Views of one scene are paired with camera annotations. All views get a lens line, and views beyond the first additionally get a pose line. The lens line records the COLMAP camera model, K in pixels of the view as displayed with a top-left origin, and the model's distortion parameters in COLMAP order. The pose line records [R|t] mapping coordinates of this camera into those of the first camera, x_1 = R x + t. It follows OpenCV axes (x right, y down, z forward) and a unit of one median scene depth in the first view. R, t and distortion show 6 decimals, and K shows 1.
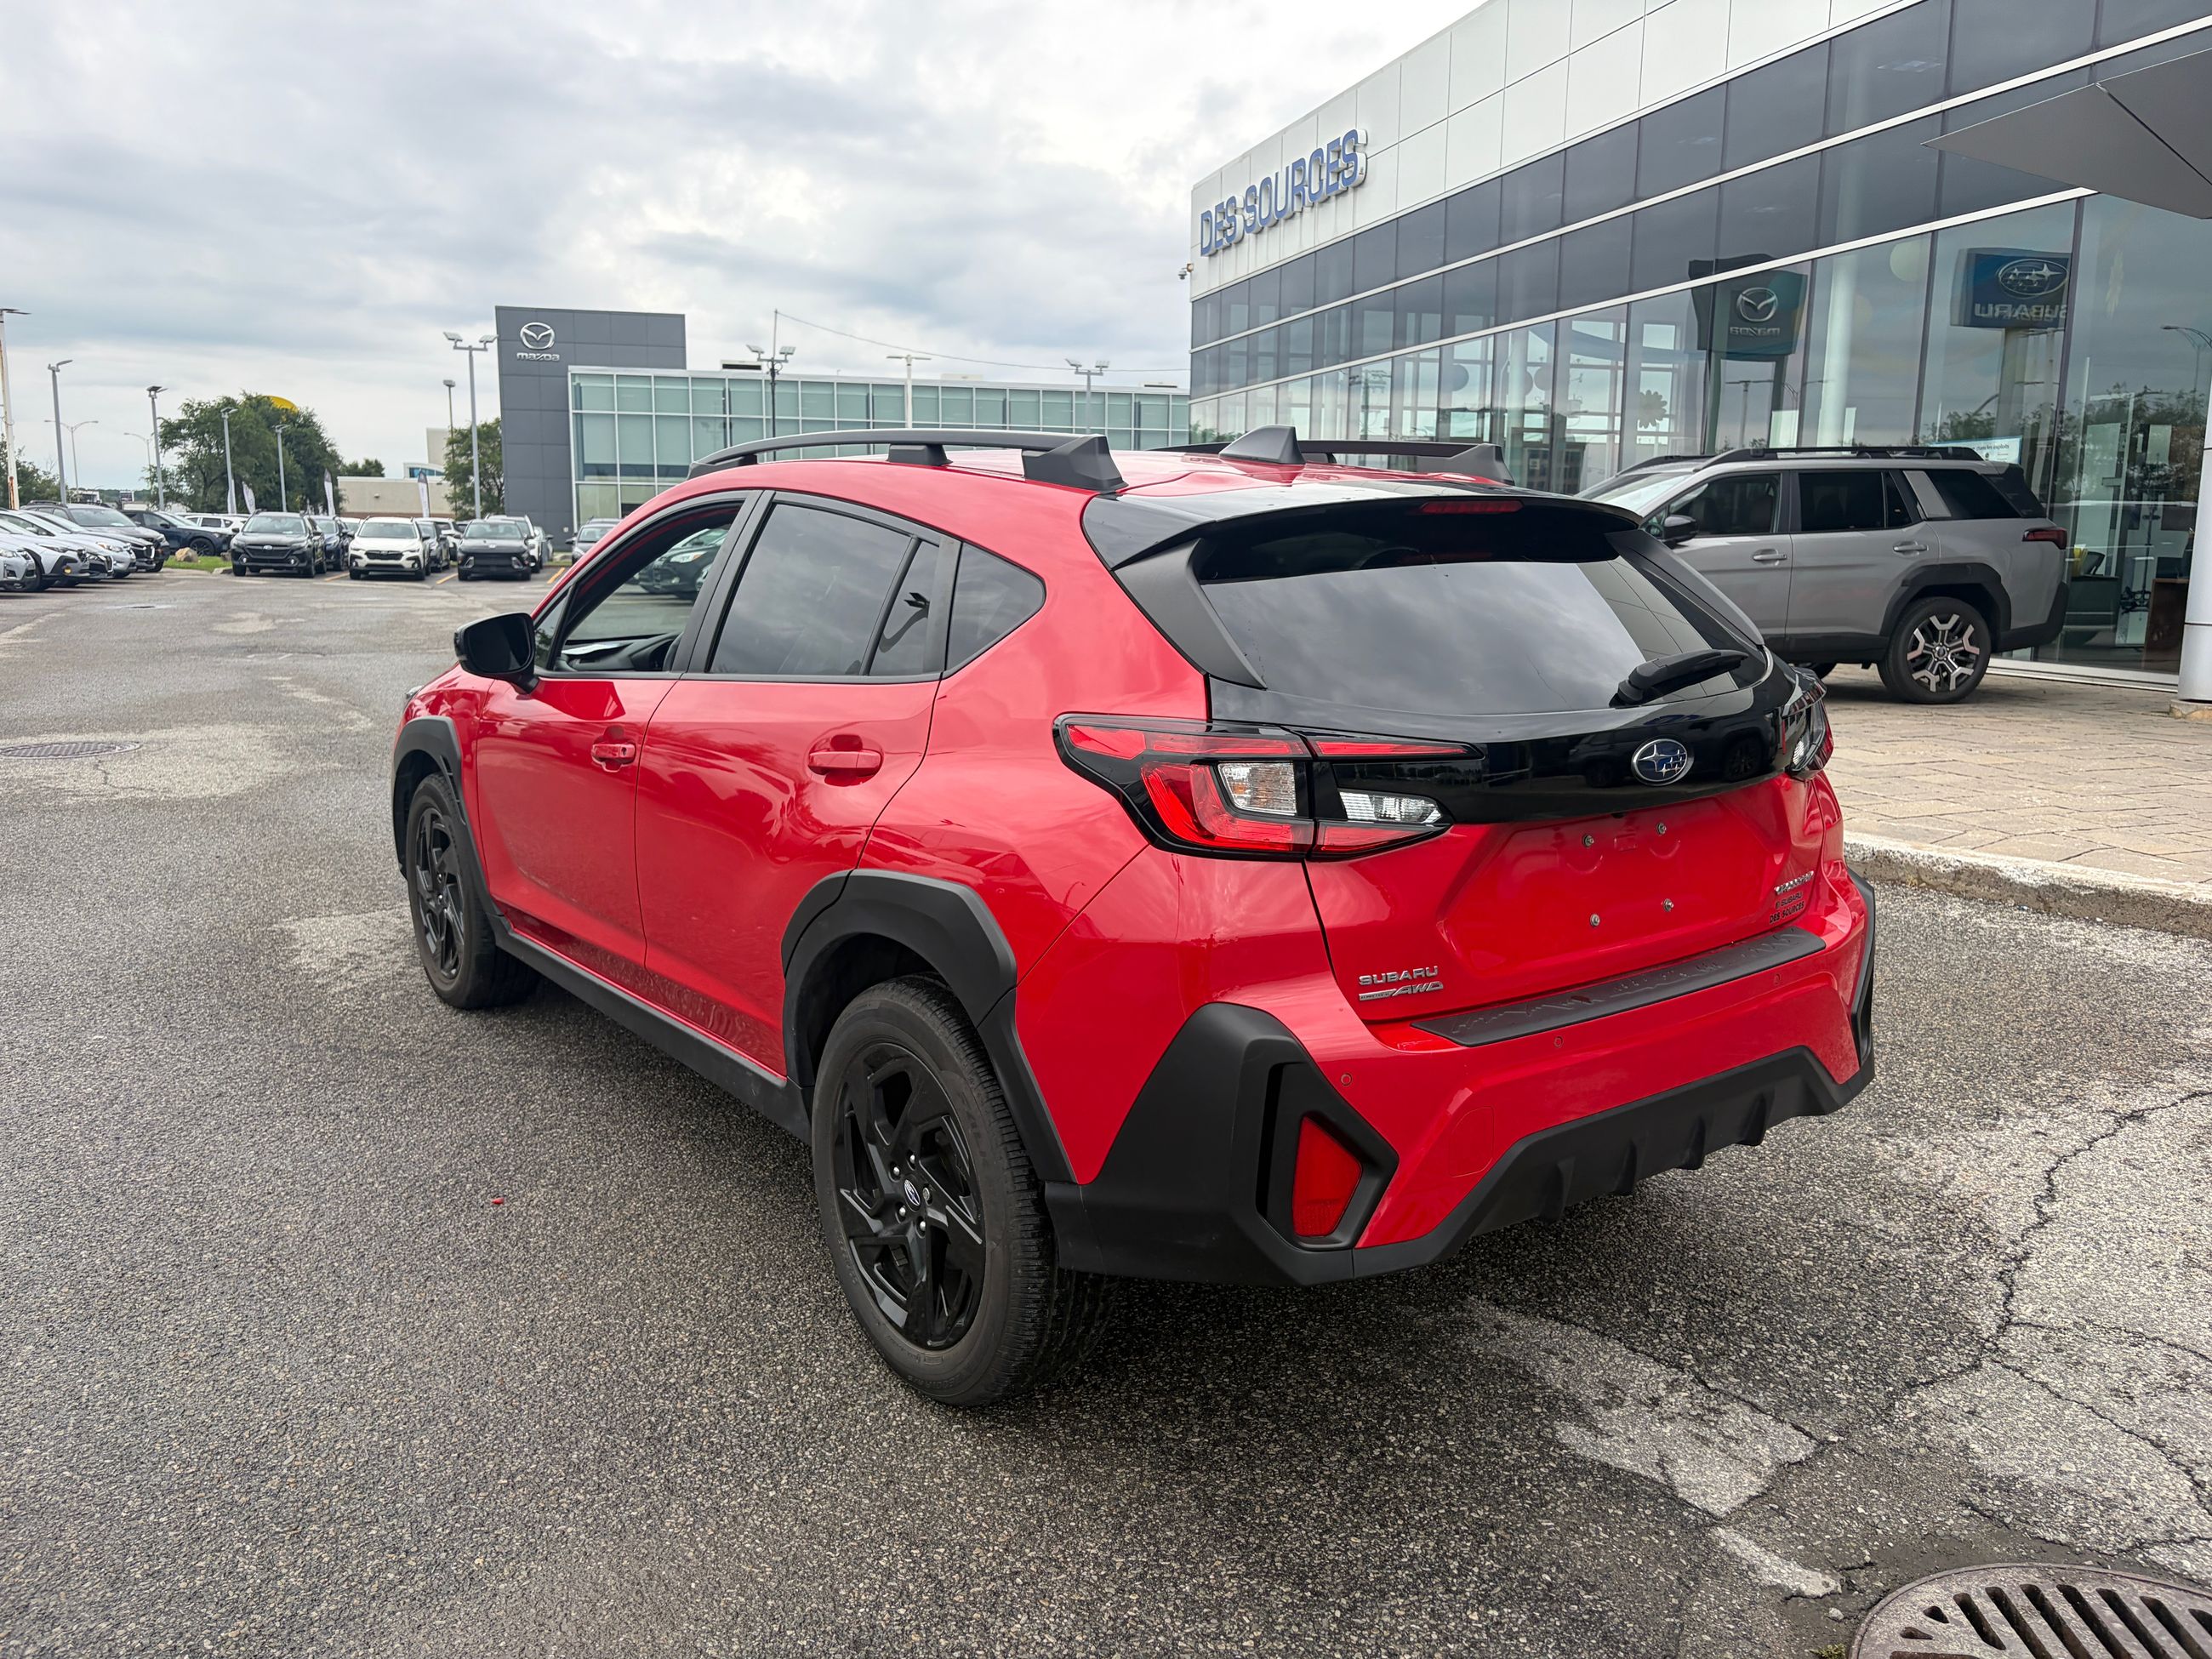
lens RADIAL K [[1673.2, 0, 1115.3], [0, 1673.2, 818.4], [0, 0, 1]] dist [0.022004, -0.008203]
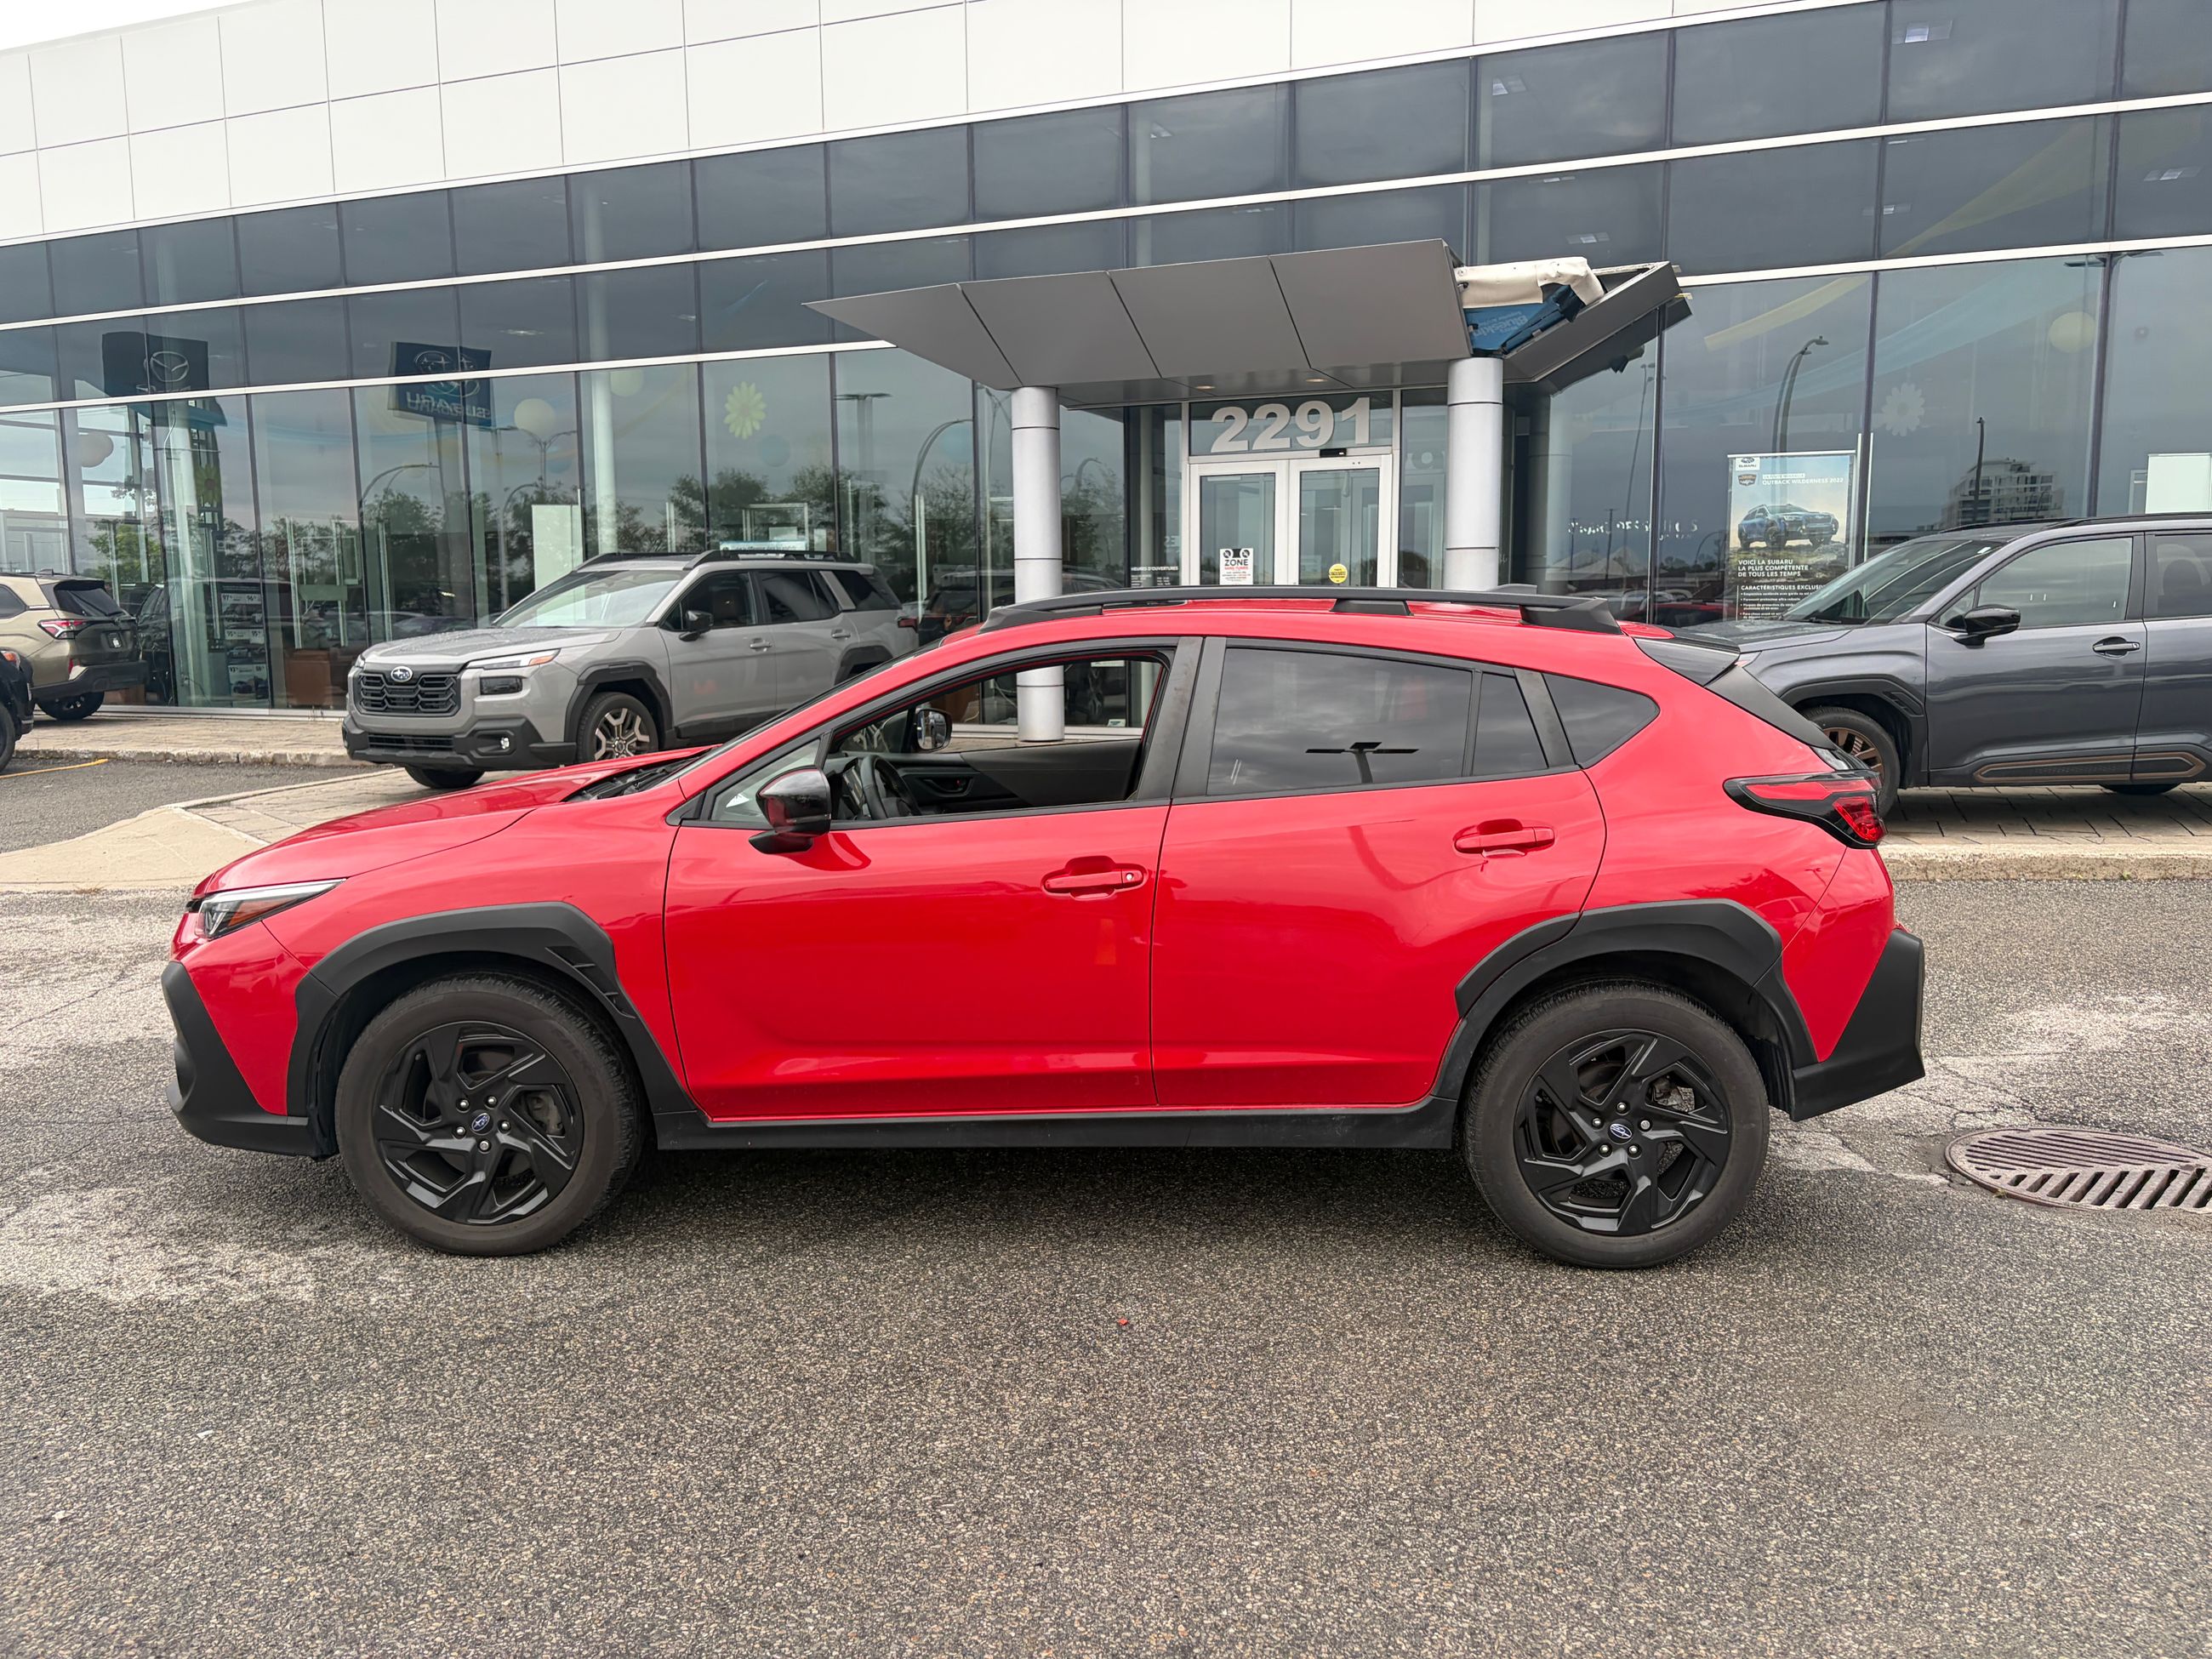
lens RADIAL K [[1673.2, 0, 1106.6], [0, 1673.2, 824.0], [0, 0, 1]] dist [0.022004, -0.008203]
pose [[0.619987, -0.117648, 0.775742, -1.507145], [0.147582, 0.988533, 0.031970, -0.147202], [-0.770607, 0.094665, 0.630240, 0.427077]]
